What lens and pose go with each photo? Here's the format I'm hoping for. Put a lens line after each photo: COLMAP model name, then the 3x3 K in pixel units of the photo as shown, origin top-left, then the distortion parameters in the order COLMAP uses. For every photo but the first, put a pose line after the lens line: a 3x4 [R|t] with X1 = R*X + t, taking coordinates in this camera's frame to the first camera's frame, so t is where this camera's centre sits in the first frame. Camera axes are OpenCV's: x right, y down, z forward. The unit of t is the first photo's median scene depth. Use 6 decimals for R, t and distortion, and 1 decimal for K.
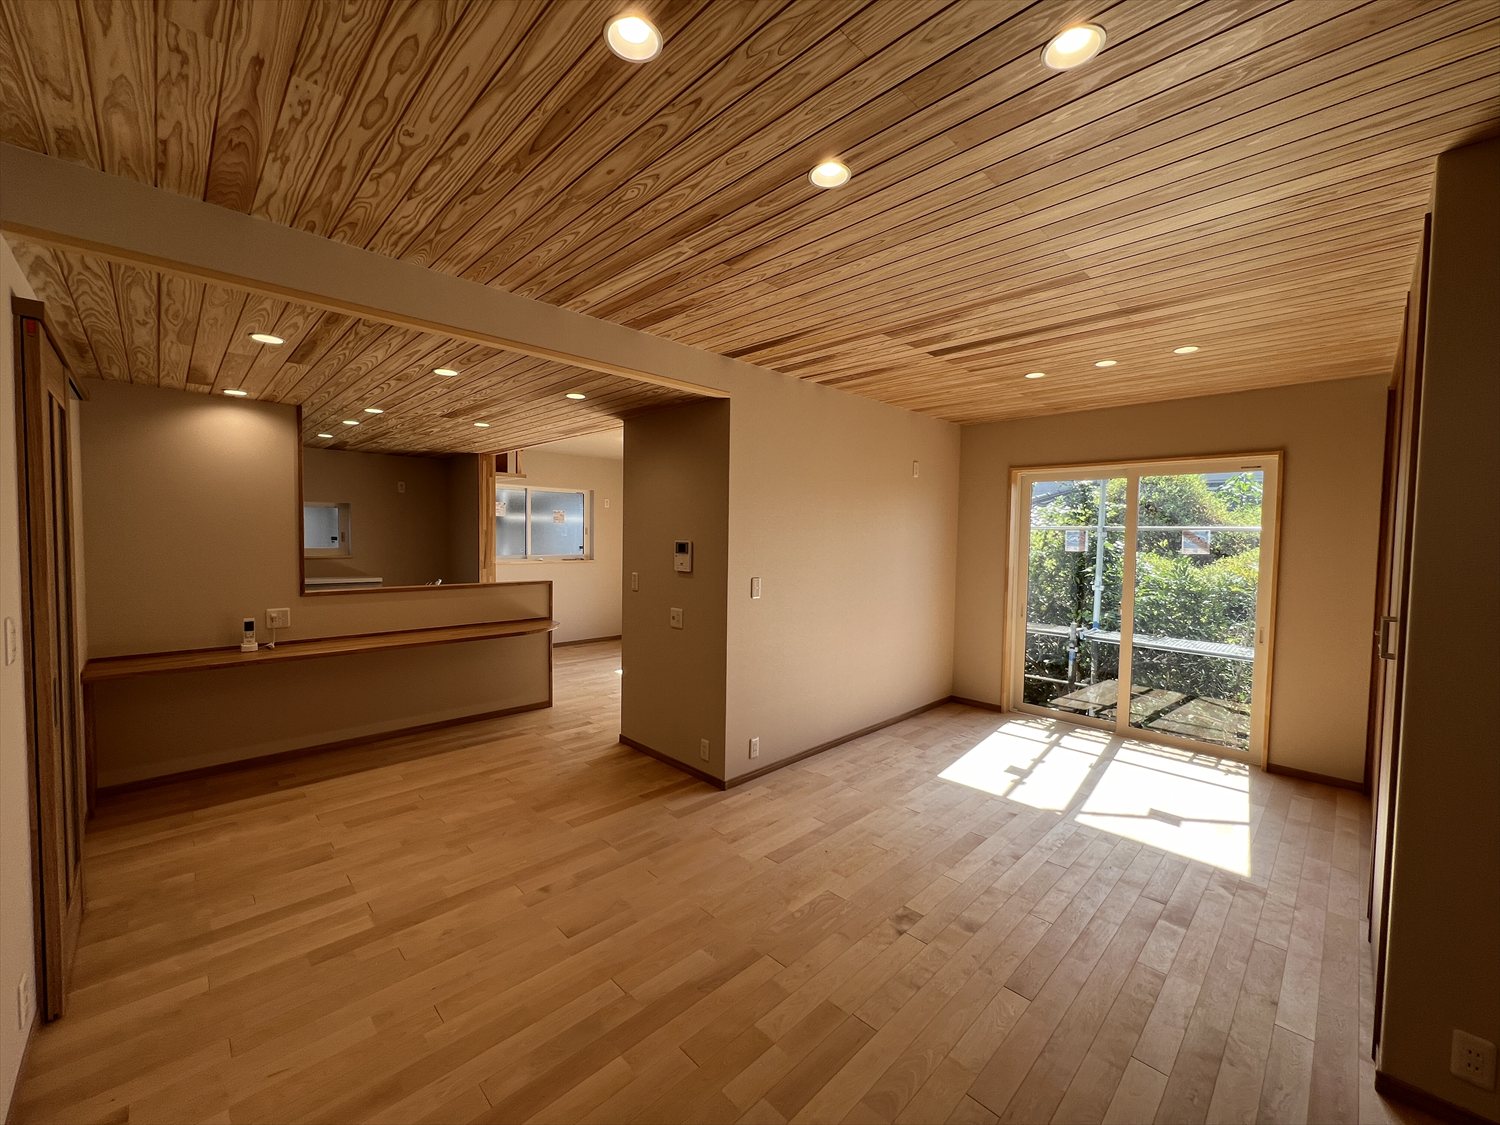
lens RADIAL K [[600.1, 0, 745.9], [0, 600.1, 560.3], [0, 0, 1]] dist [-0.001261, -0.000213]
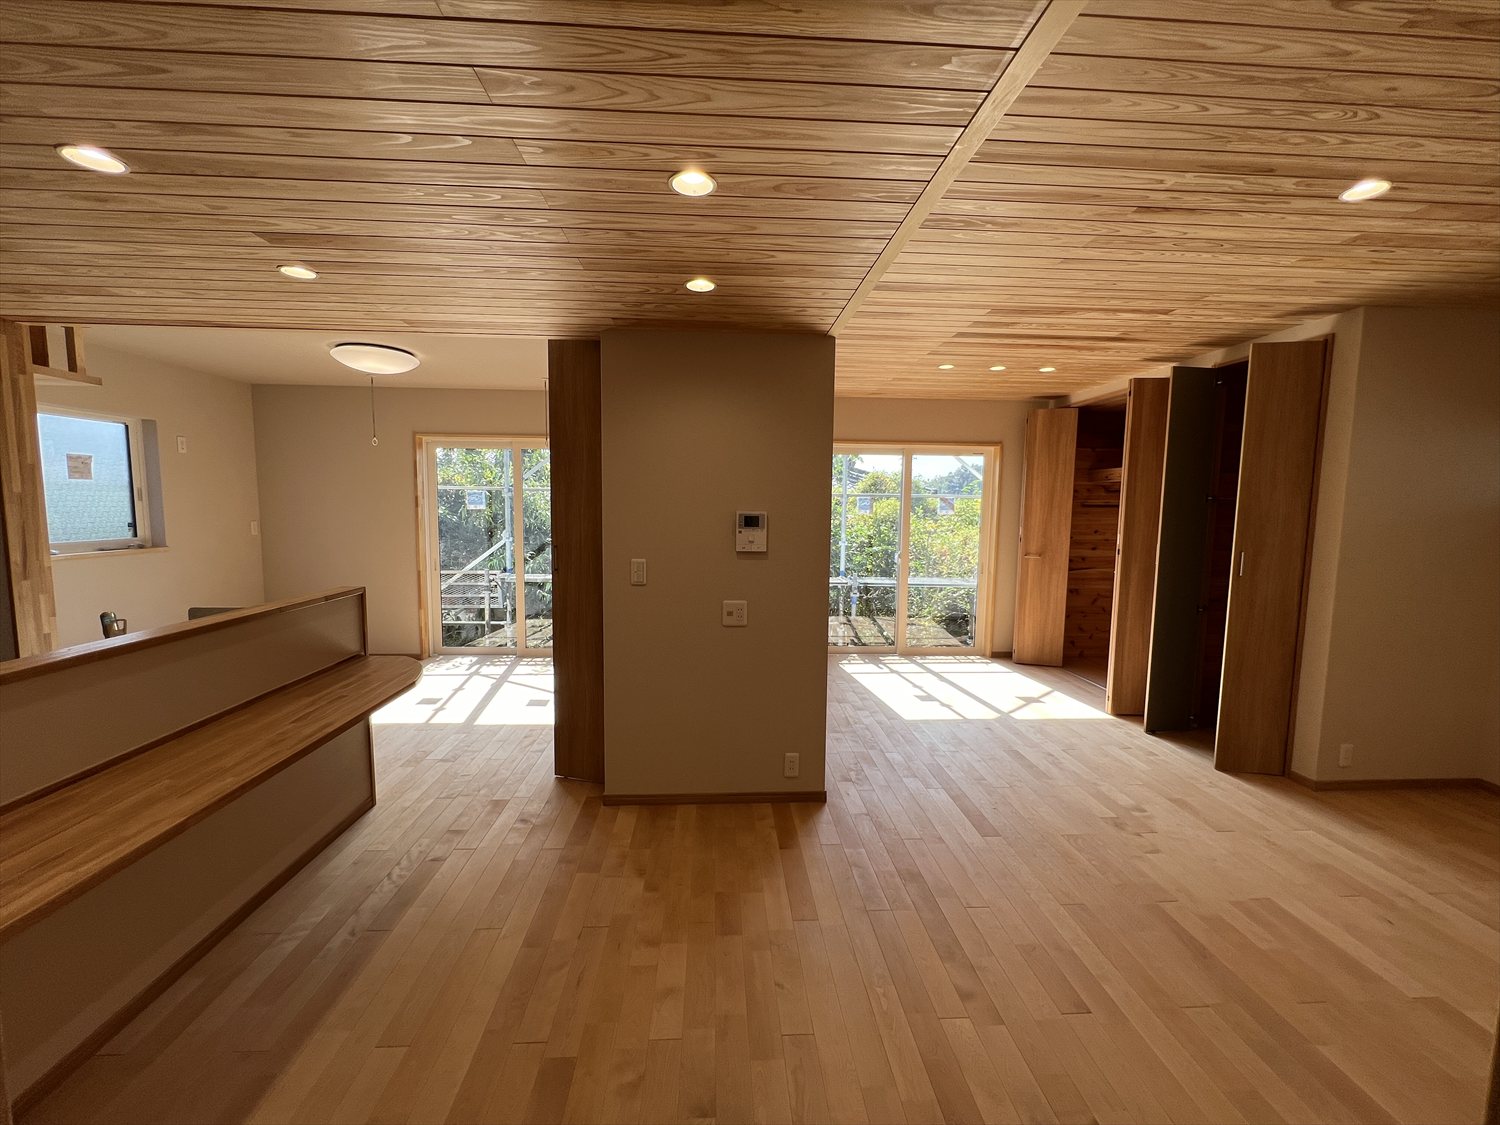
lens RADIAL K [[600.1, 0, 746.6], [0, 600.1, 559.3], [0, 0, 1]] dist [-0.001261, -0.000213]
pose [[0.658913, -0.077428, 0.748224, -0.752755], [0.031855, 0.996668, 0.075085, -0.032551], [-0.751545, -0.025640, 0.659184, 0.544490]]
